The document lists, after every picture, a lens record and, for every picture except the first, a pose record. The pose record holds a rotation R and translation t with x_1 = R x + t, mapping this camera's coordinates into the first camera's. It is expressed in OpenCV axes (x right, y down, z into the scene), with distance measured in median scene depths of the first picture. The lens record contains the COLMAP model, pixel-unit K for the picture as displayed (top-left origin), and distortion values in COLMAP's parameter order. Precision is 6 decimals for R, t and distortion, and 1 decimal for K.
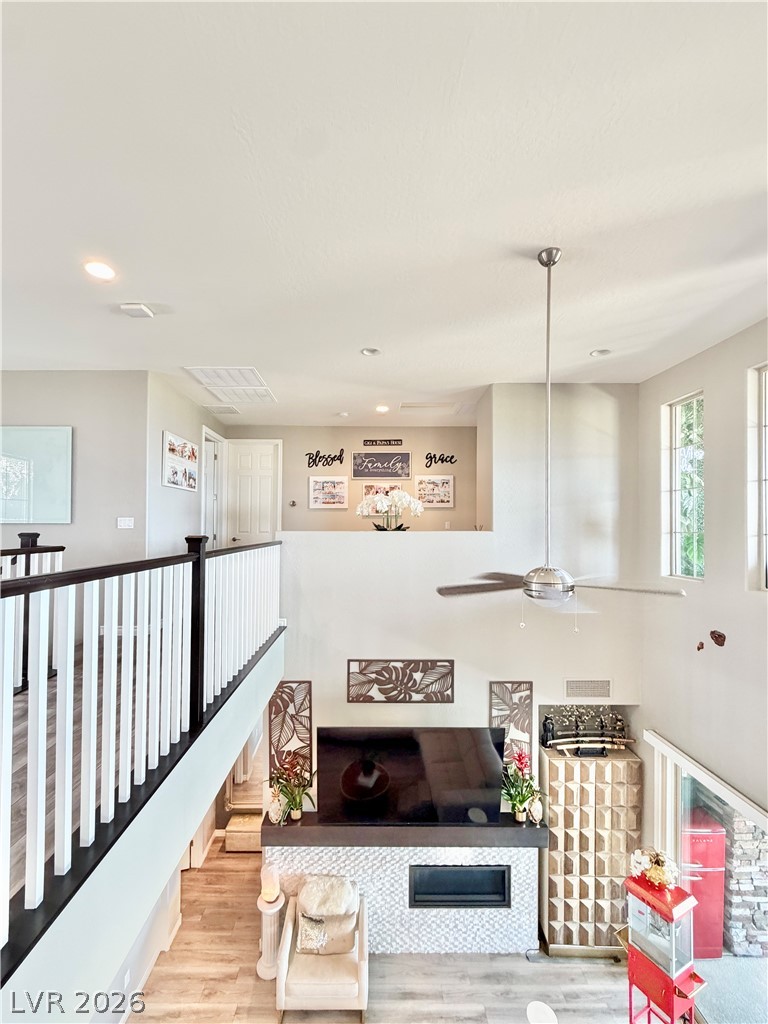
lens RADIAL K [[441.7, 0, 371.3], [0, 441.7, 529.2], [0, 0, 1]] dist [-0.002869, -0.001745]
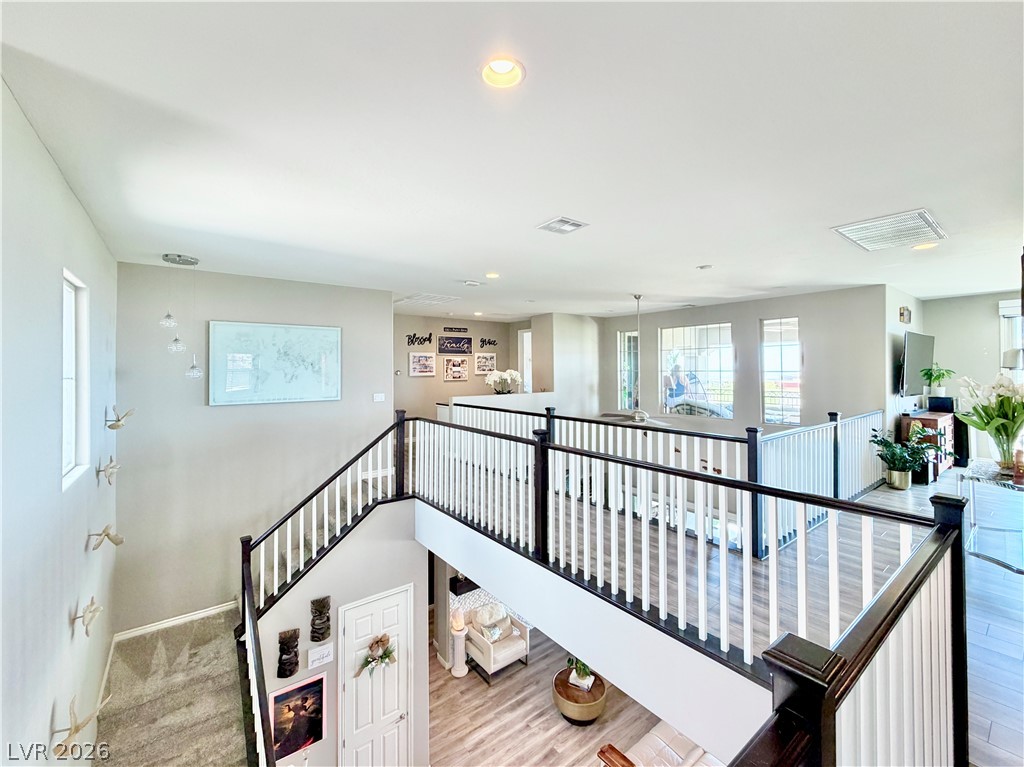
lens RADIAL K [[416.2, 0, 511.2], [0, 416.2, 369.5], [0, 0, 1]] dist [0.000824, 0.000062]
pose [[0.798821, -0.008636, 0.601507, -0.915825], [0.007517, 0.999962, 0.004375, -0.096707], [-0.601522, 0.001027, 0.798856, -0.296401]]
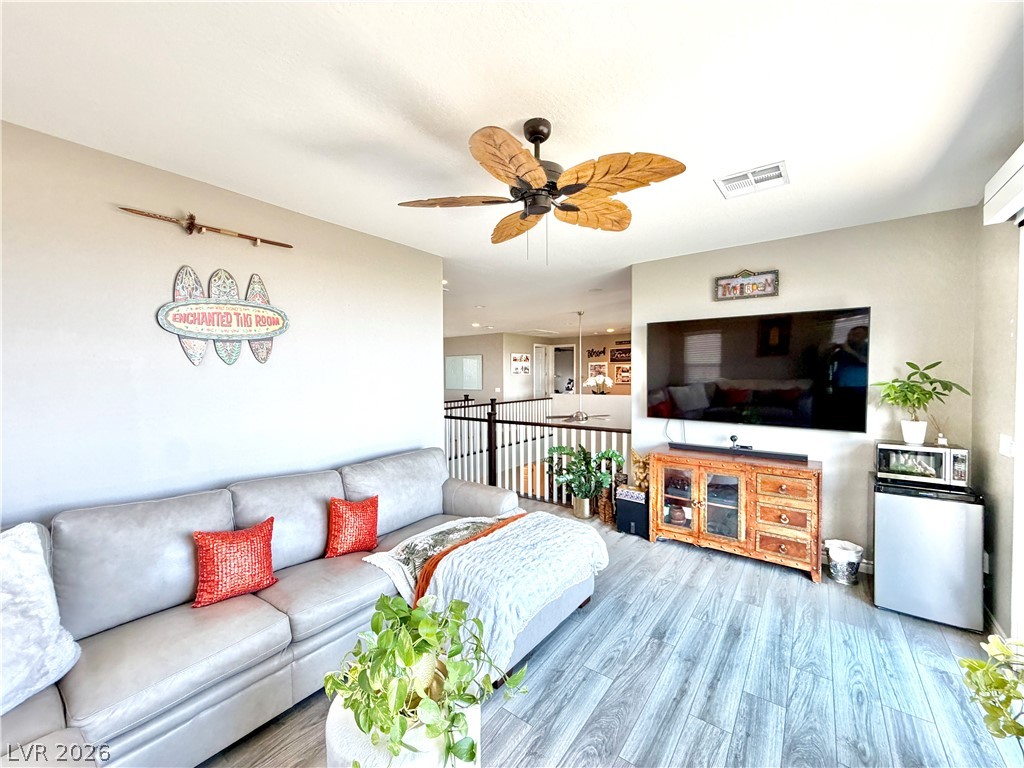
lens RADIAL K [[416.2, 0, 511.3], [0, 416.2, 381.8], [0, 0, 1]] dist [0.000824, 0.000062]
pose [[0.794623, 0.003847, -0.607091, 0.949396], [0.007047, 0.999854, 0.015560, -0.092189], [0.607063, -0.016642, 0.794480, -0.873484]]
